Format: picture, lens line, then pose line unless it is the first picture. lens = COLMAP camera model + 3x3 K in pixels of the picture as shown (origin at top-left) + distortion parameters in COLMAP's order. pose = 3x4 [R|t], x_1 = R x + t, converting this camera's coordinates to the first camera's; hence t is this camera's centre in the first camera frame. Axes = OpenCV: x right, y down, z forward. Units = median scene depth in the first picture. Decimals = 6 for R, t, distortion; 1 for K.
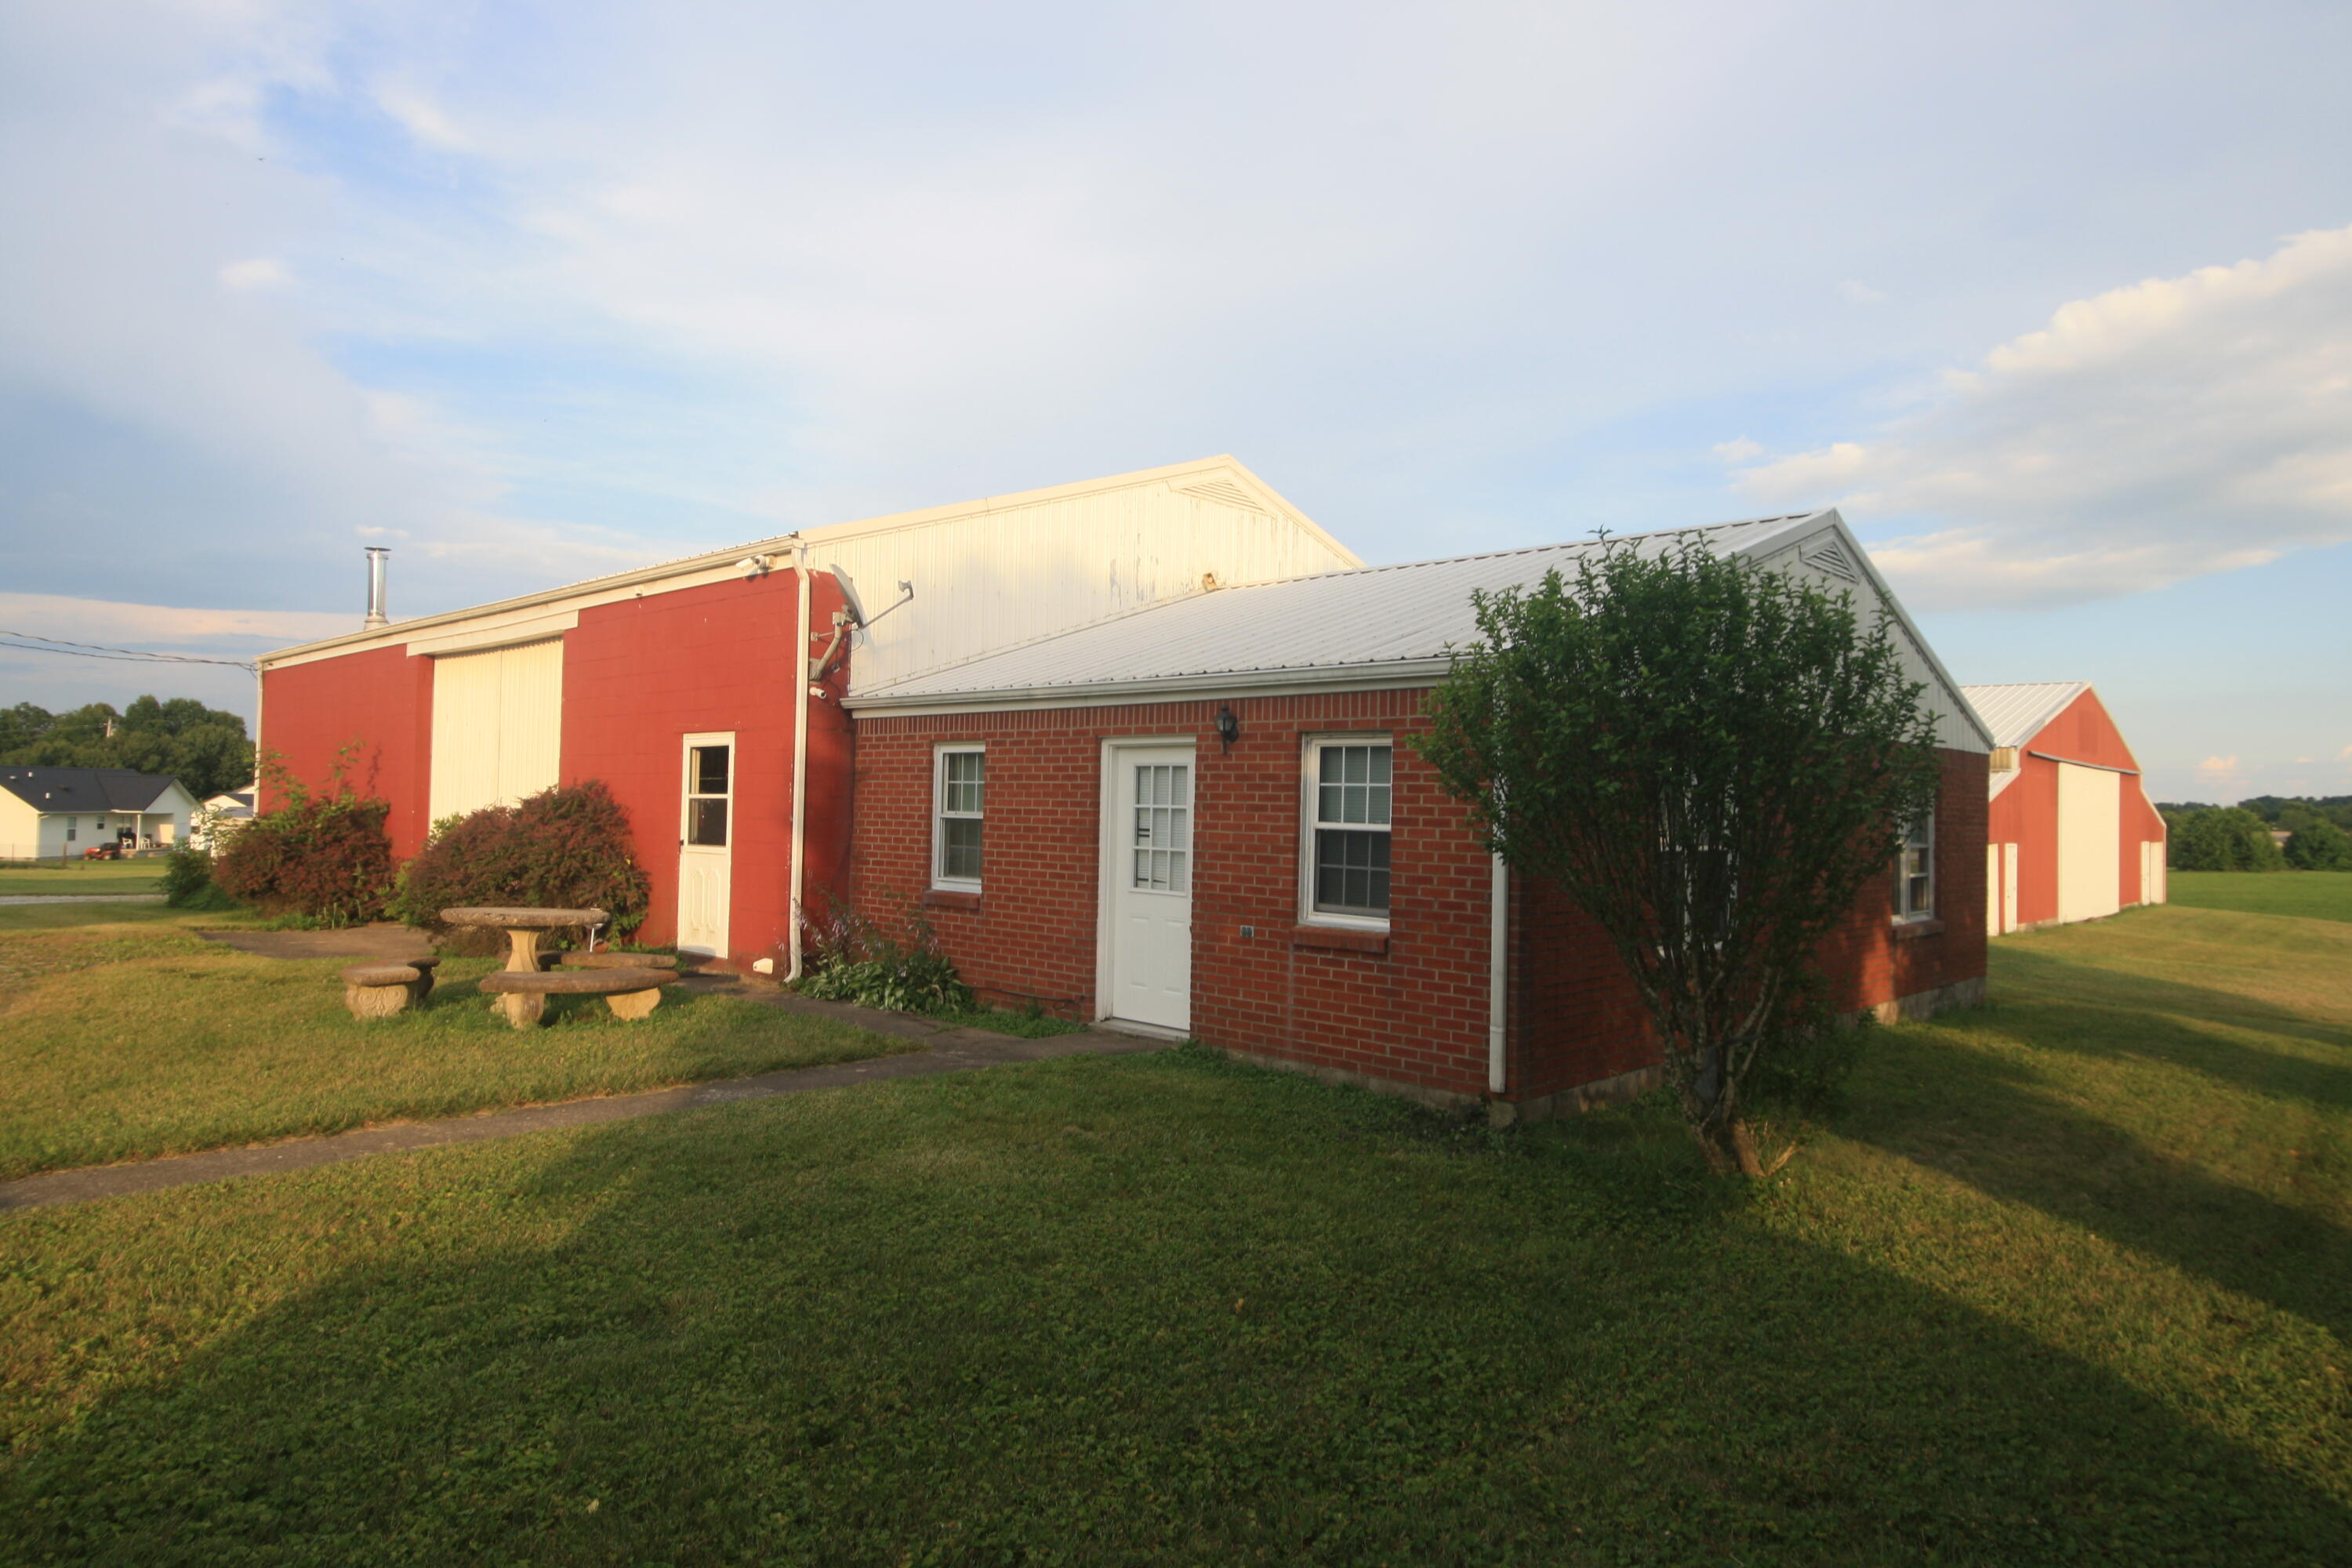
lens RADIAL K [[1353.8, 0, 1181.3], [0, 1353.8, 759.1], [0, 0, 1]] dist [0.033128, -0.042202]
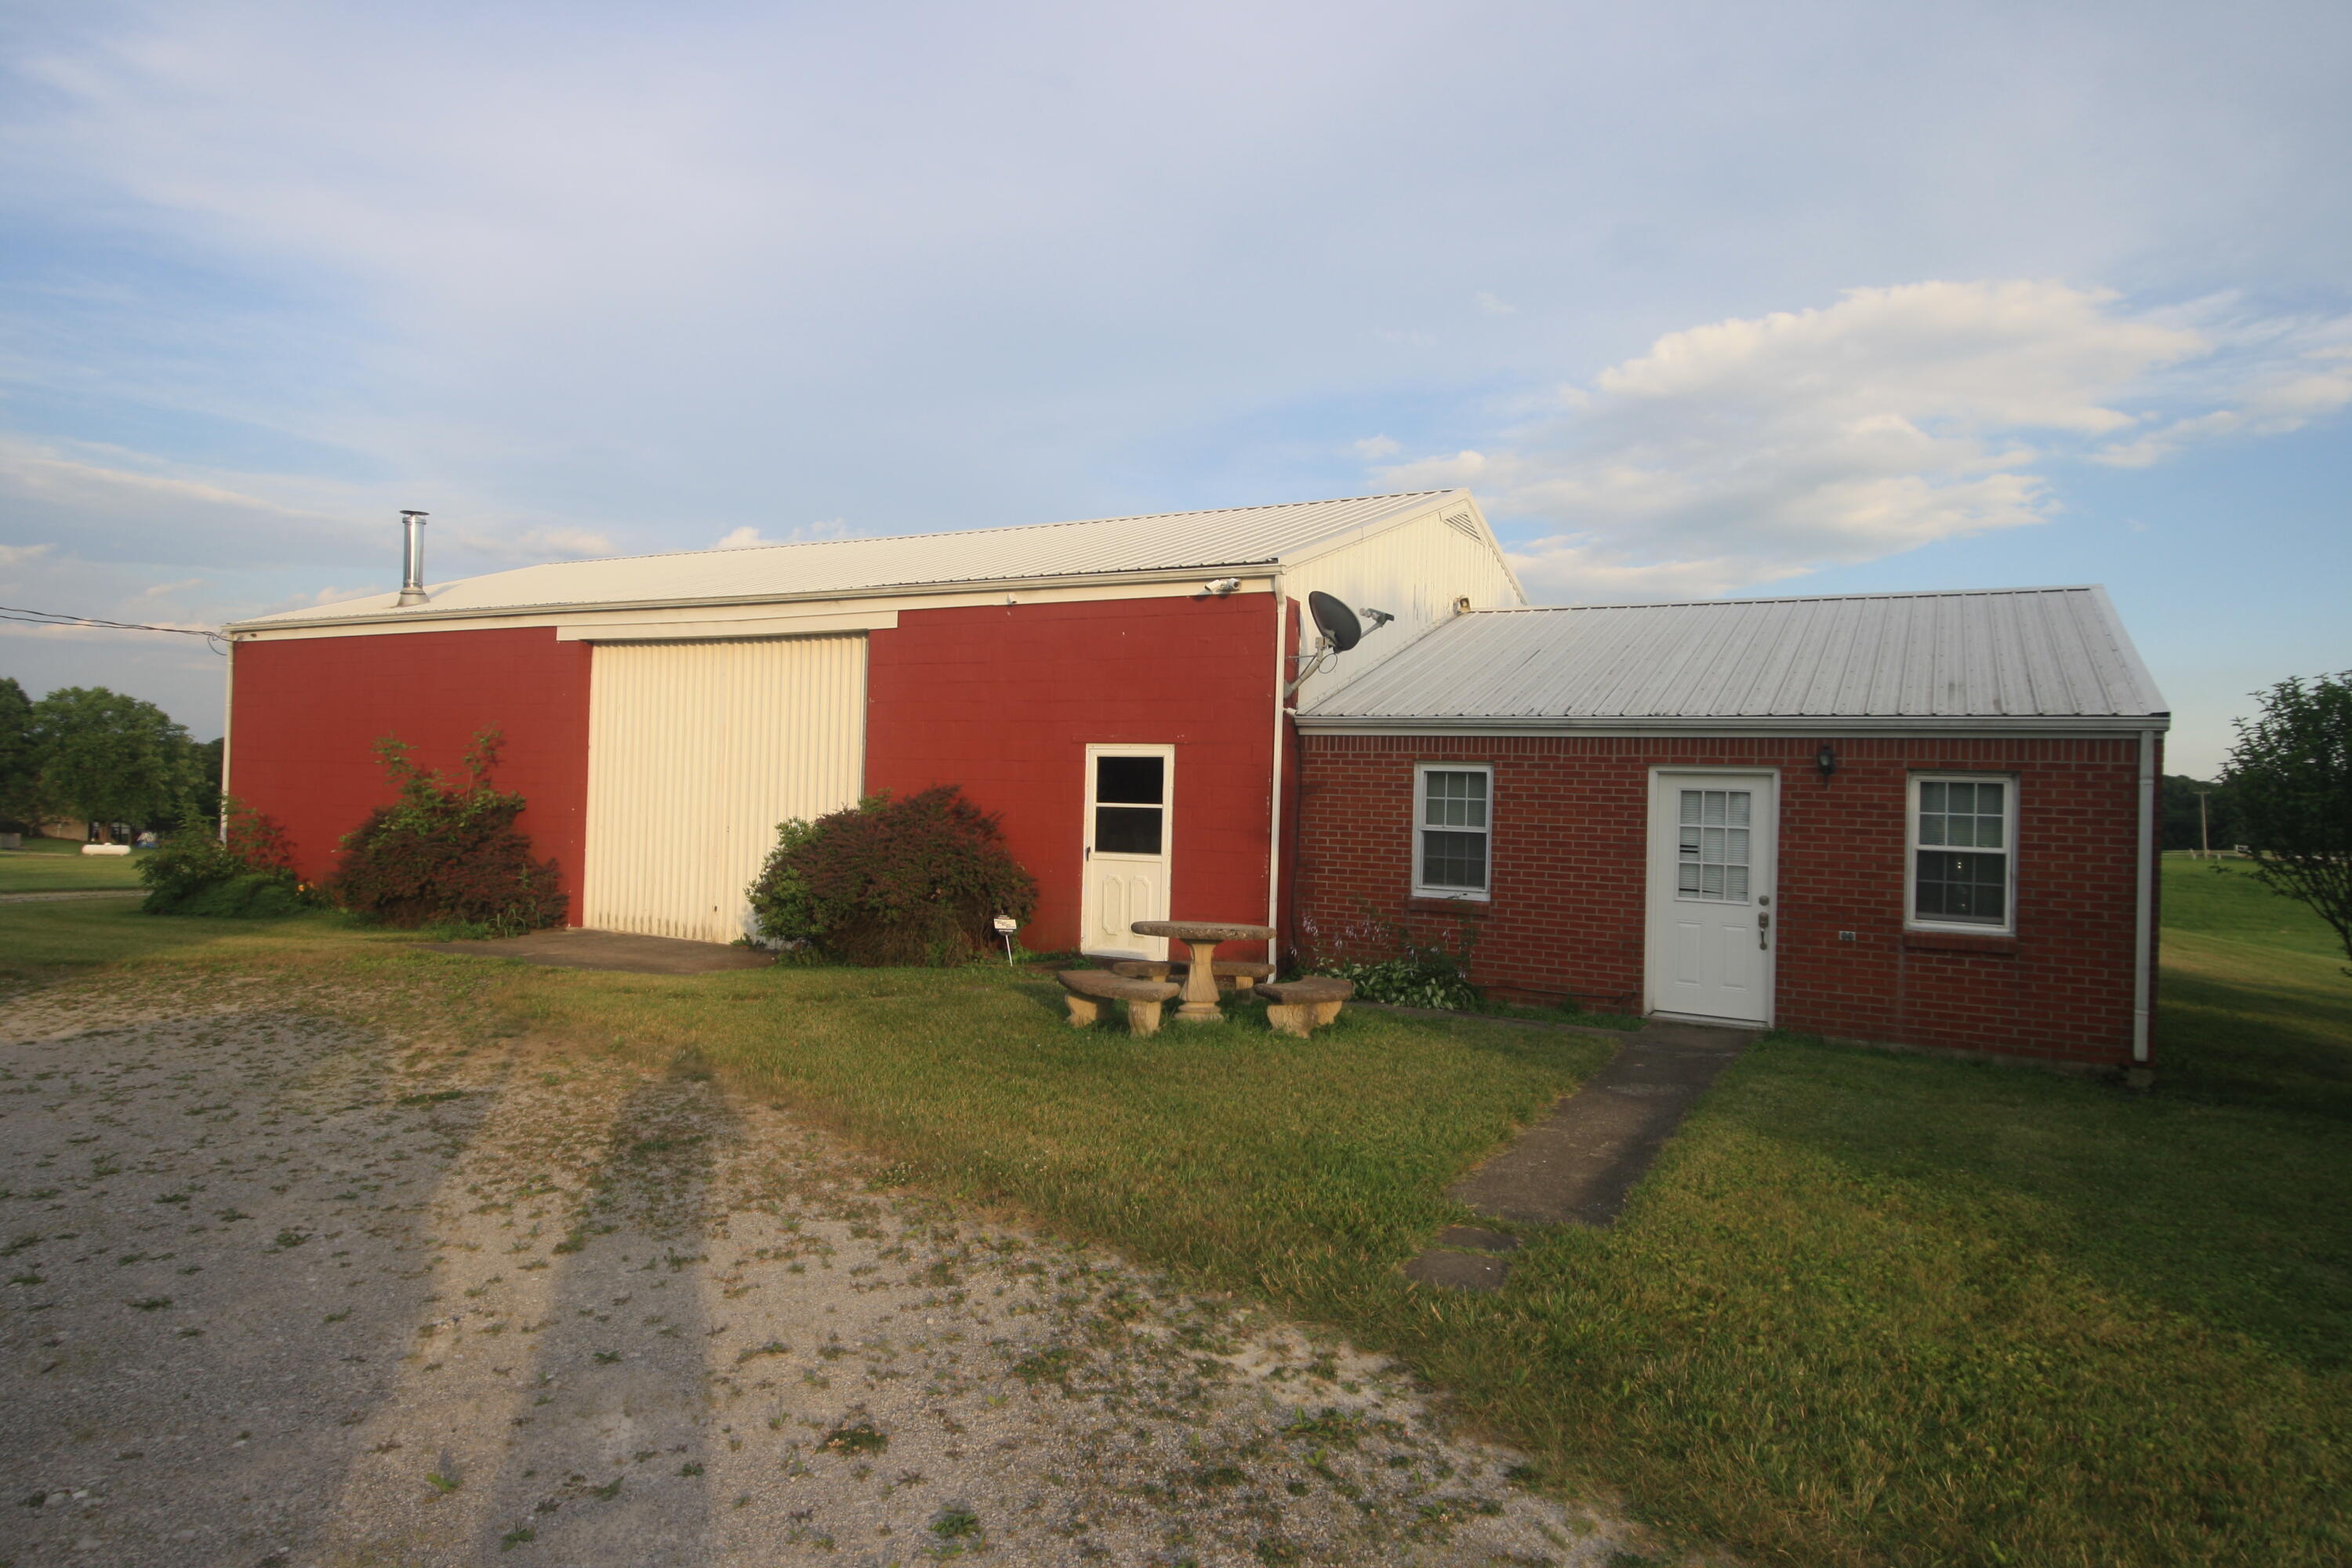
lens RADIAL K [[1352.6, 0, 1187.7], [0, 1352.6, 776.1], [0, 0, 1]] dist [0.028175, -0.041311]
pose [[0.969827, 0.009576, 0.243606, -0.738094], [-0.016883, 0.999467, 0.027924, -0.032798], [-0.243209, -0.031194, 0.969472, -0.004364]]
